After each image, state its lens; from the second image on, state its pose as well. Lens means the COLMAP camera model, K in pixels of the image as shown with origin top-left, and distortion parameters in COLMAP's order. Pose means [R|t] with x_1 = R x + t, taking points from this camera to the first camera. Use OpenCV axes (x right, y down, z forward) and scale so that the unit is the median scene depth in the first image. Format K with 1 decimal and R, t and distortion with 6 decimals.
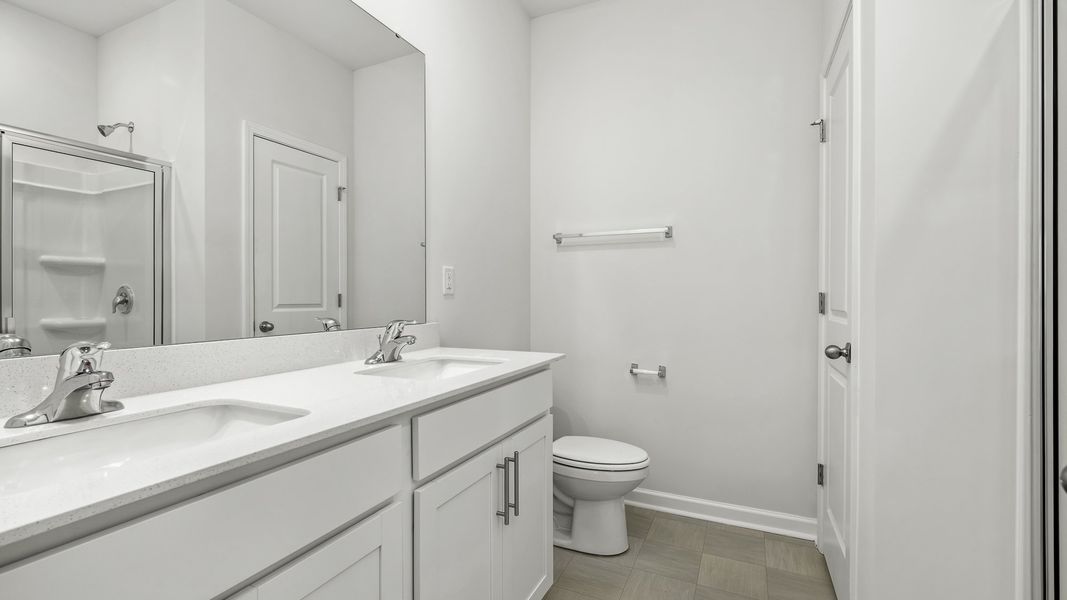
lens RADIAL K [[461.9, 0, 531.1], [0, 461.9, 301.6], [0, 0, 1]] dist [-0.000076, 0.000110]
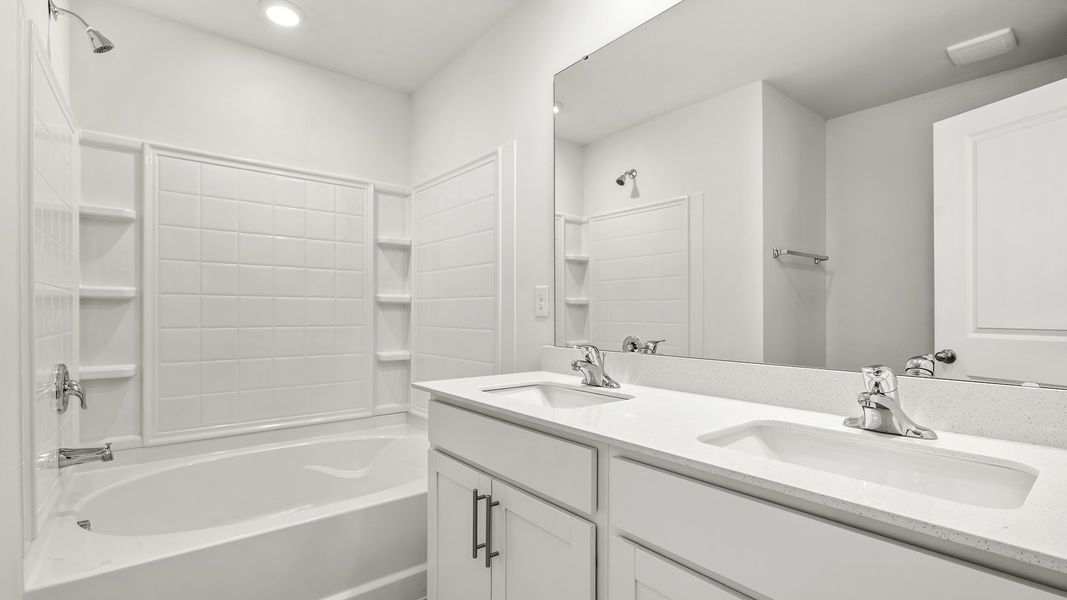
lens RADIAL K [[461.9, 0, 531.1], [0, 461.9, 301.6], [0, 0, 1]] dist [-0.000076, 0.000110]
pose [[-0.422538, -0.020705, -0.906109, 0.652016], [-0.009188, 0.999786, -0.018560, -0.024721], [0.906299, 0.000483, -0.422638, 1.302267]]
